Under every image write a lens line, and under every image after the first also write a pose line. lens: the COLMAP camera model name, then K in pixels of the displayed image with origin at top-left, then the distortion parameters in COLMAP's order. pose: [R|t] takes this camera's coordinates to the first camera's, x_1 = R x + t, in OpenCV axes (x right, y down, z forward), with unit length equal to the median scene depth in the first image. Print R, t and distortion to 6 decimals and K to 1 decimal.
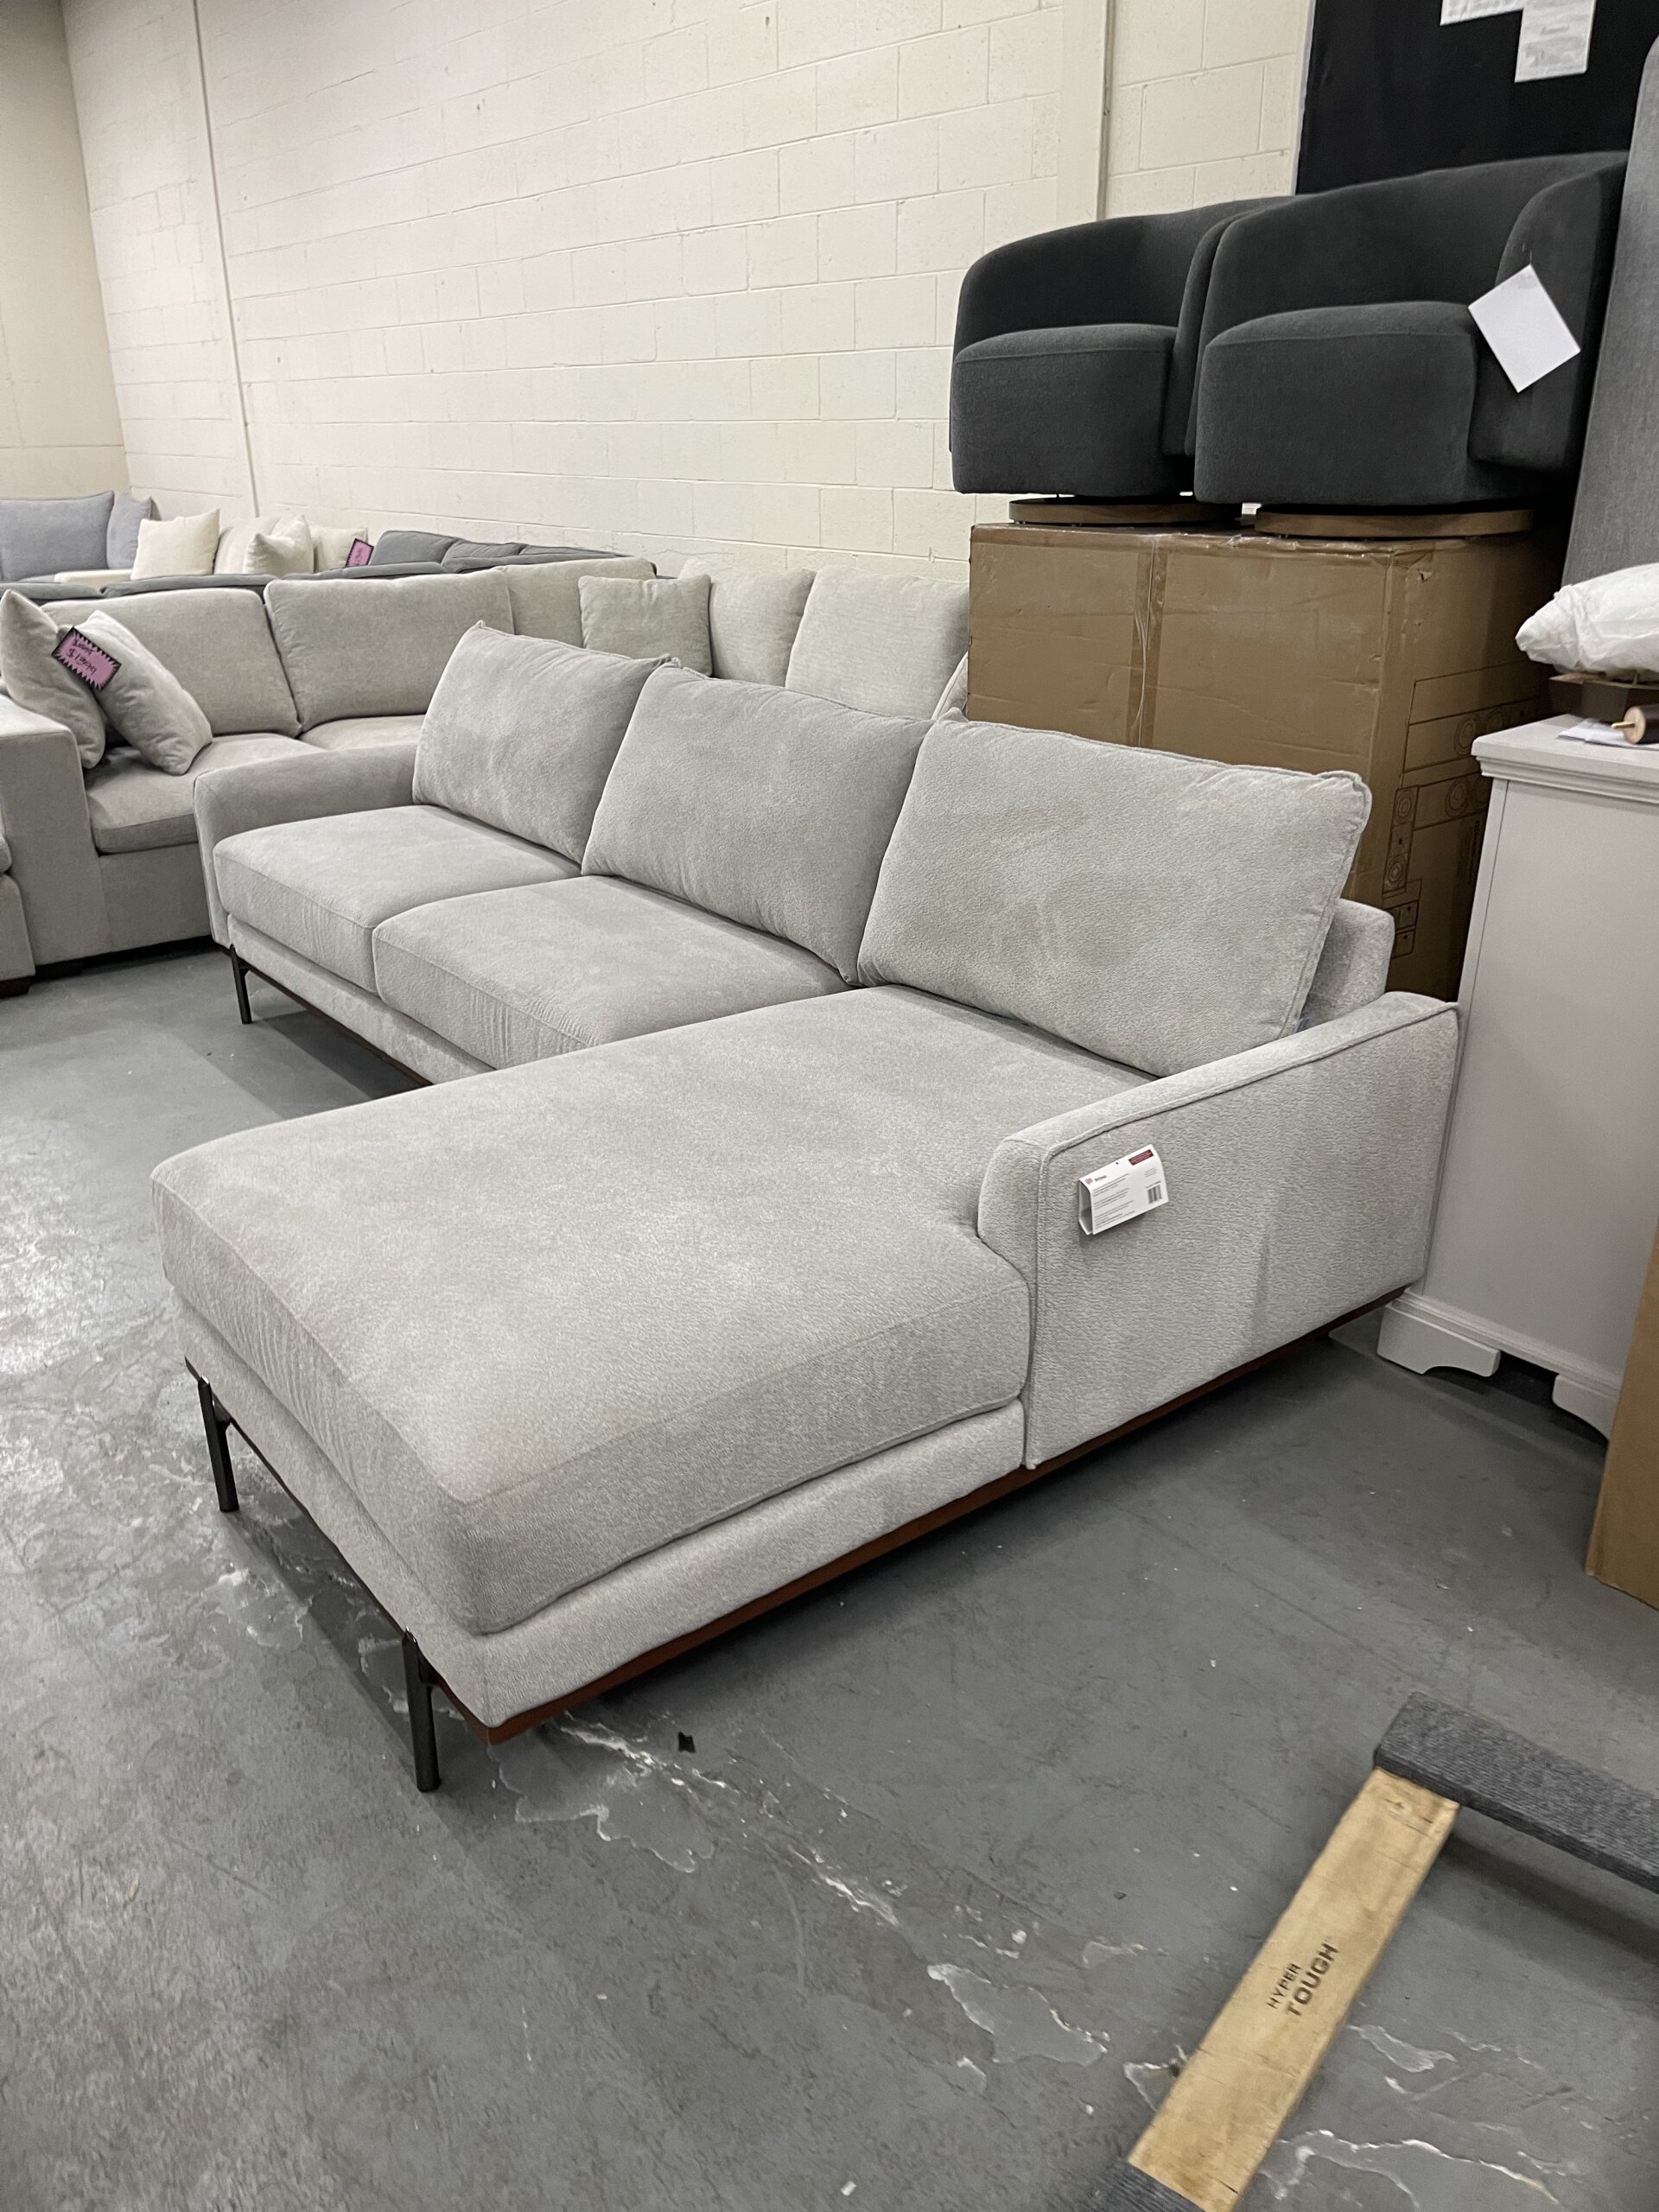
lens RADIAL K [[1673.8, 0, 804.6], [0, 1673.8, 1085.9], [0, 0, 1]] dist [0.067797, -0.094362]
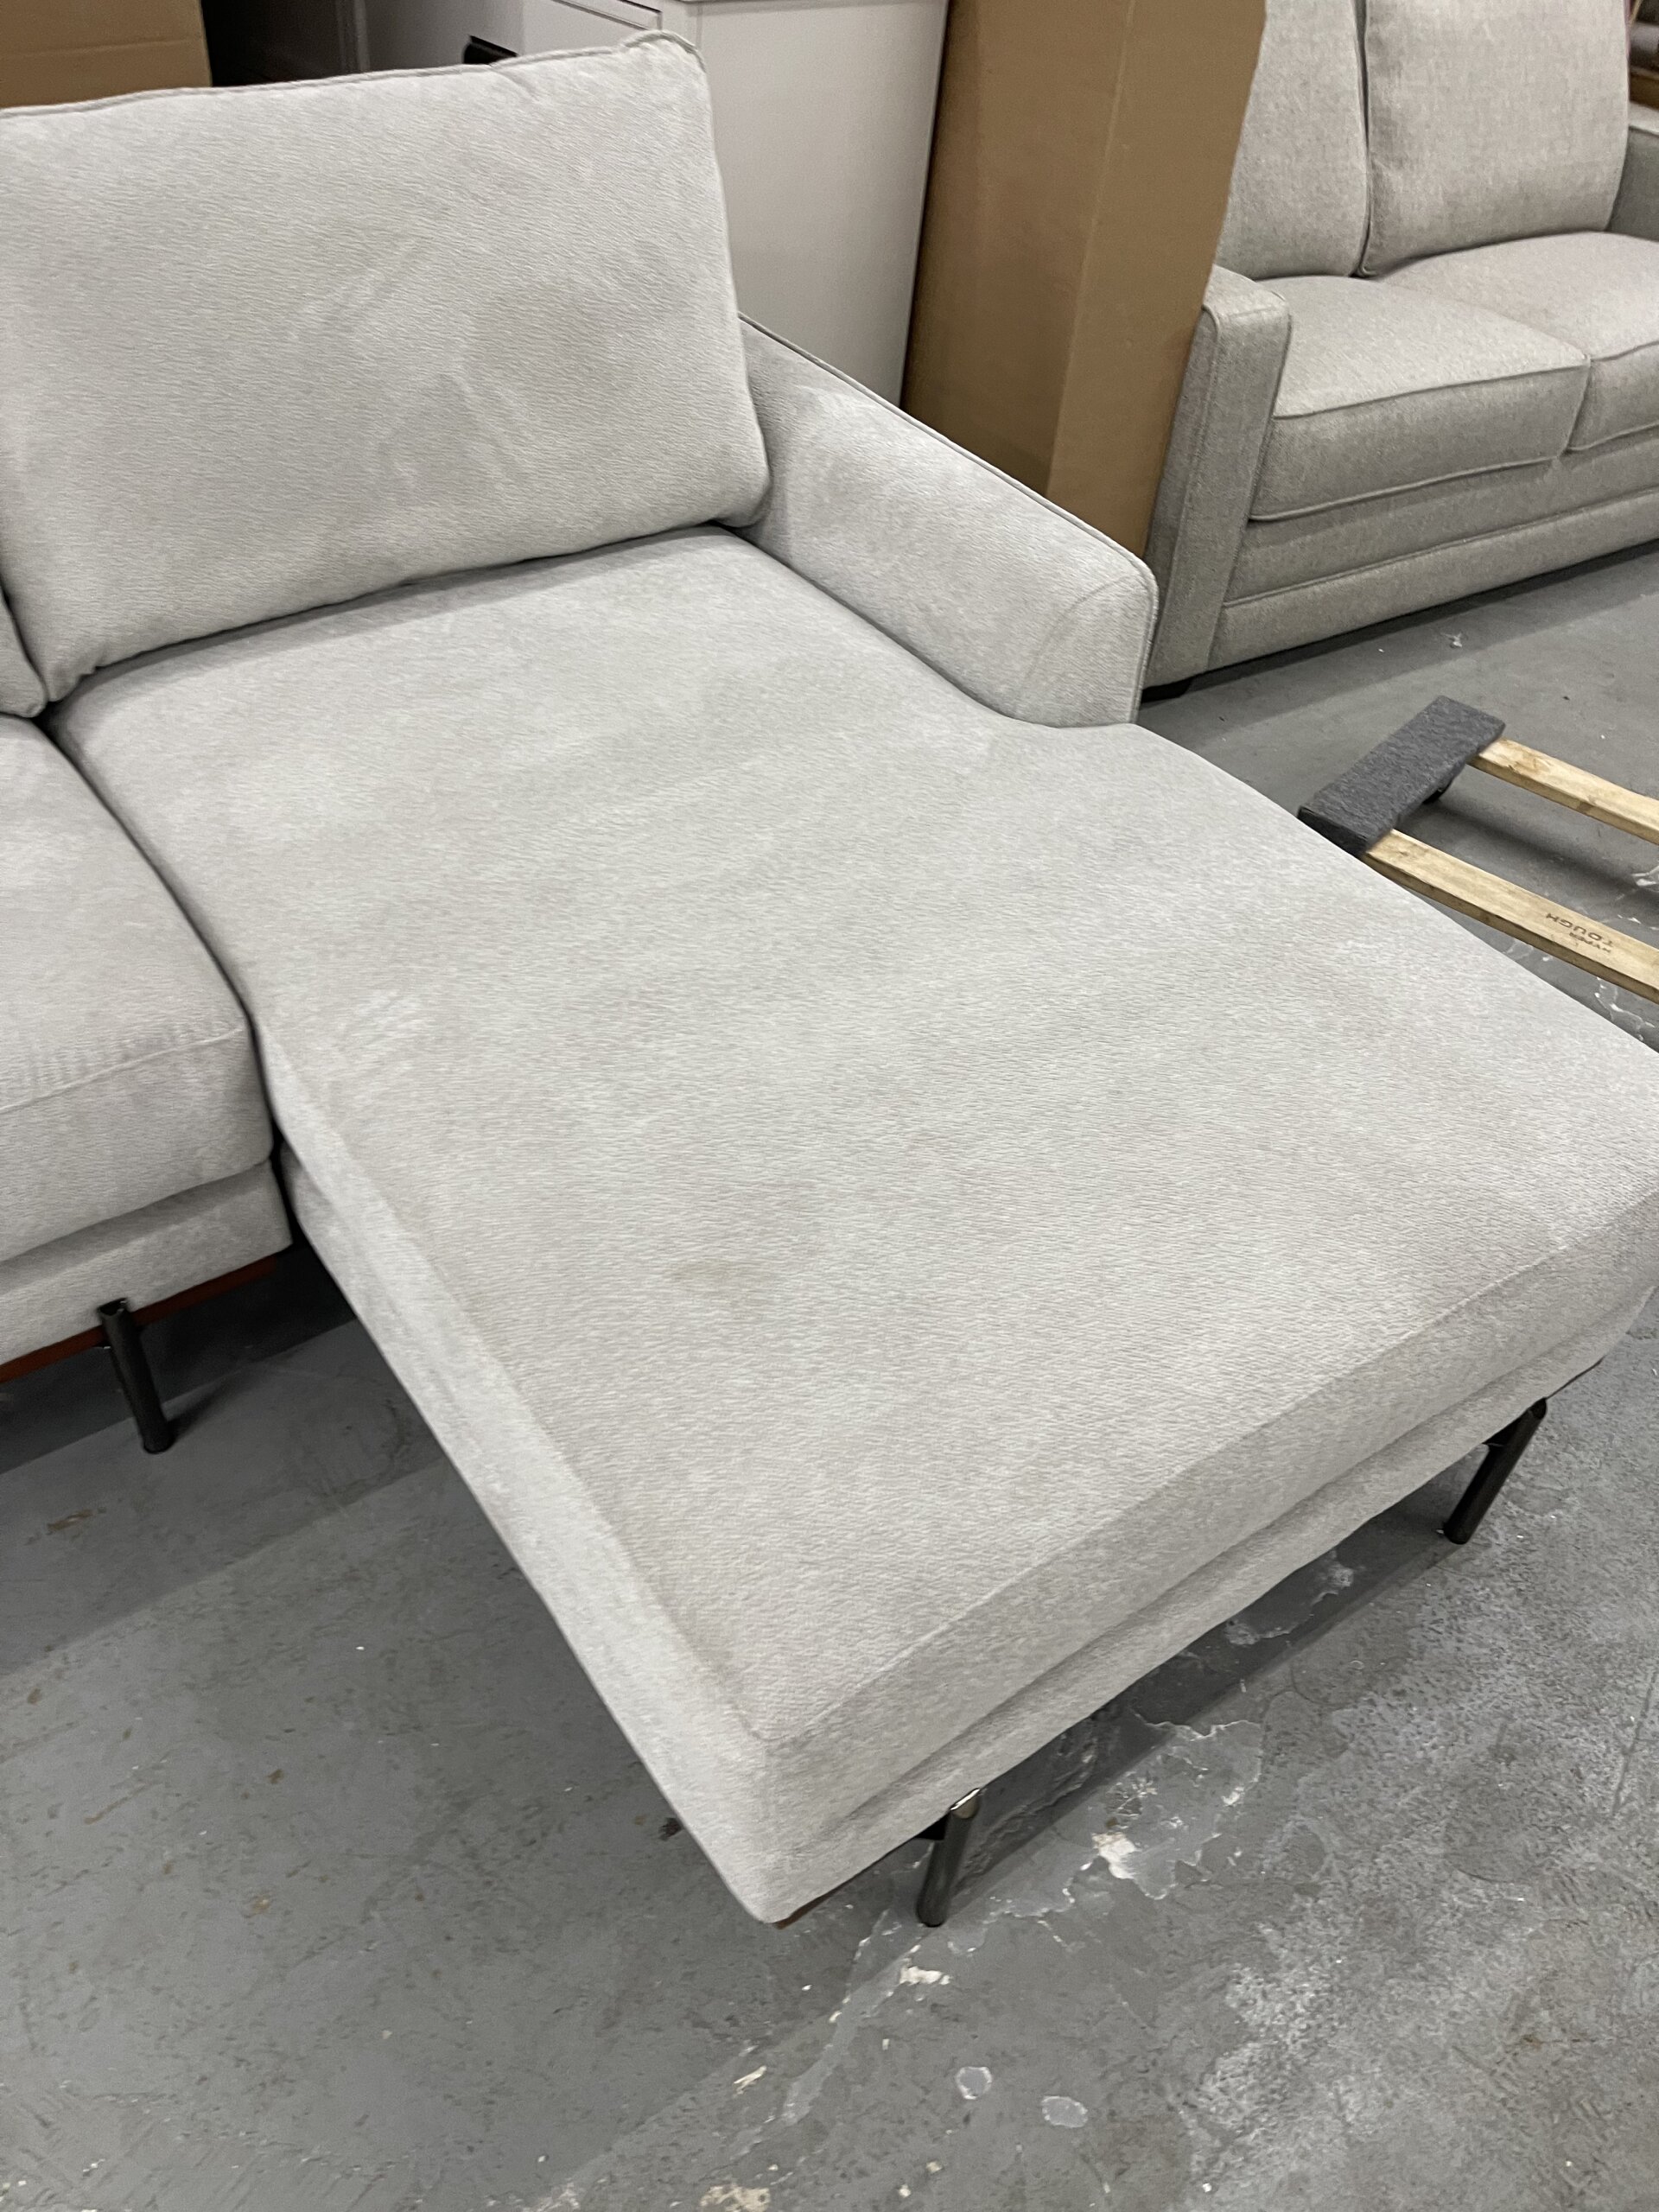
lens RADIAL K [[1673.8, 0, 823.2], [0, 1673.8, 1128.6], [0, 0, 1]] dist [0.067797, -0.094362]
pose [[0.029156, -0.682643, 0.730170, -0.469257], [0.300573, 0.702660, 0.644922, -0.251802], [-0.953313, 0.200666, 0.225672, 0.697492]]
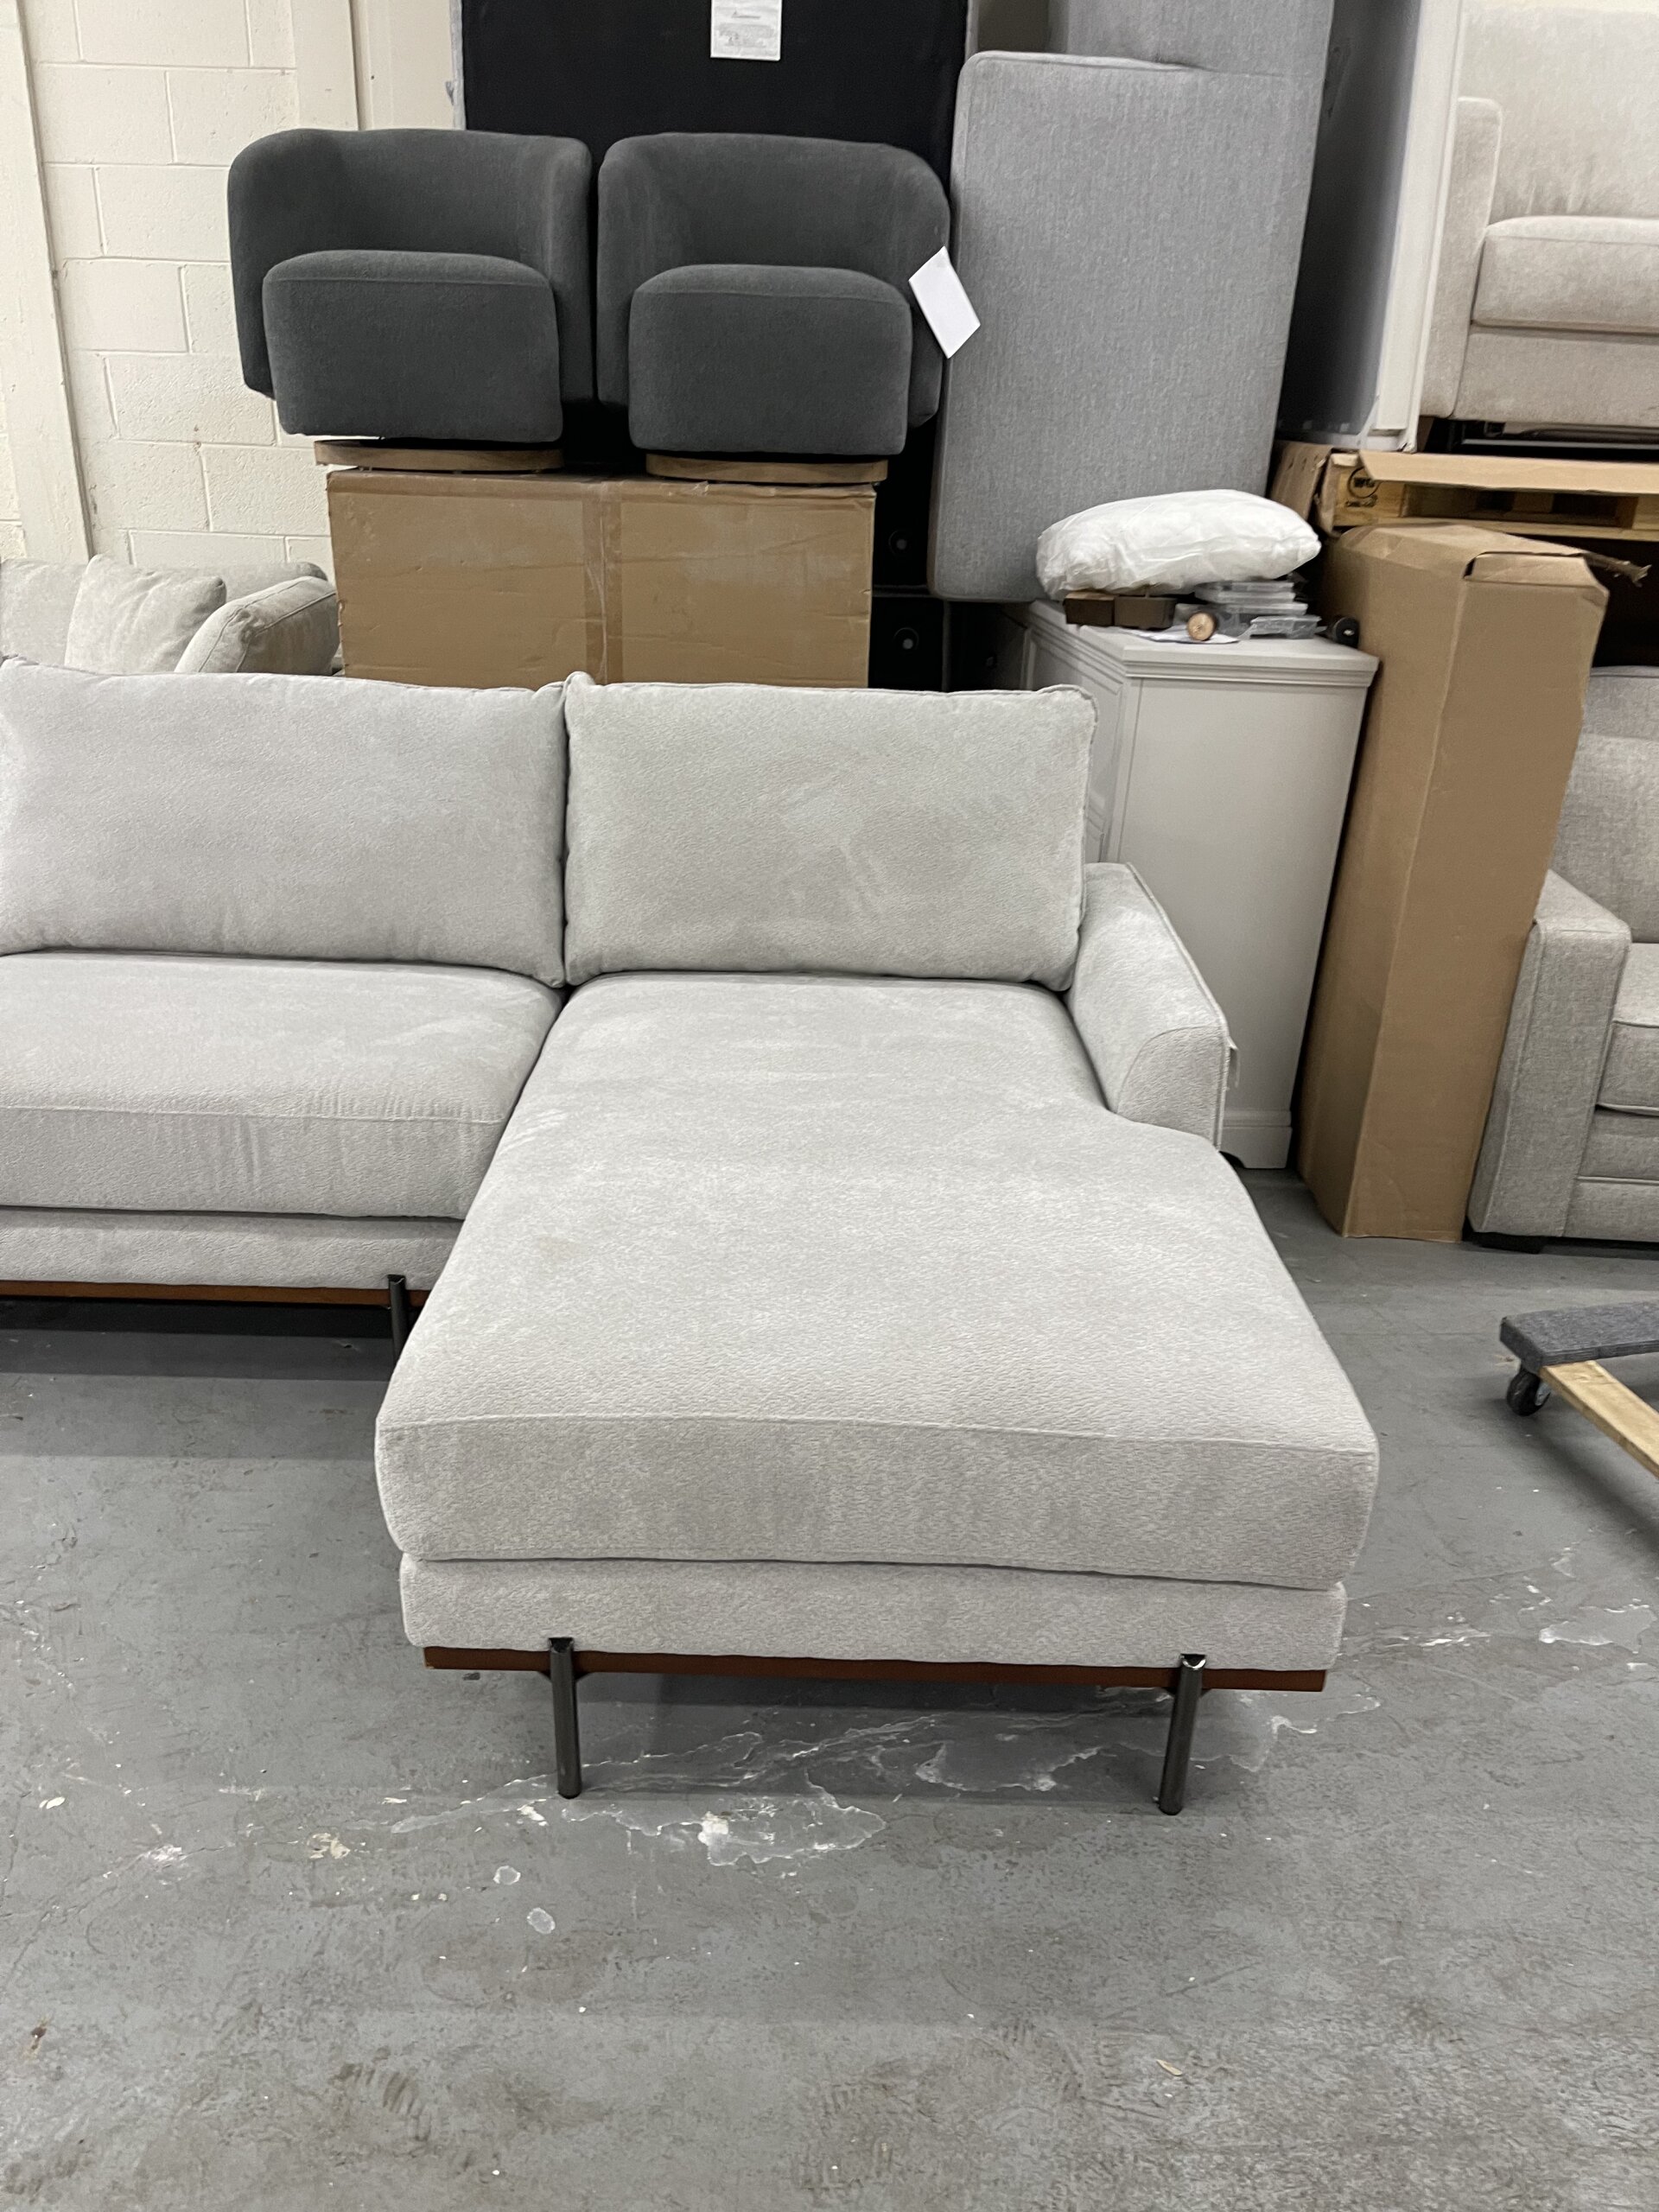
lens RADIAL K [[1673.8, 0, 834.4], [0, 1673.8, 1125.7], [0, 0, 1]] dist [0.067797, -0.094362]
pose [[0.597438, -0.296872, 0.744939, -0.611613], [0.258180, 0.950697, 0.171811, -0.111900], [-0.759217, 0.089683, 0.644629, 0.317369]]
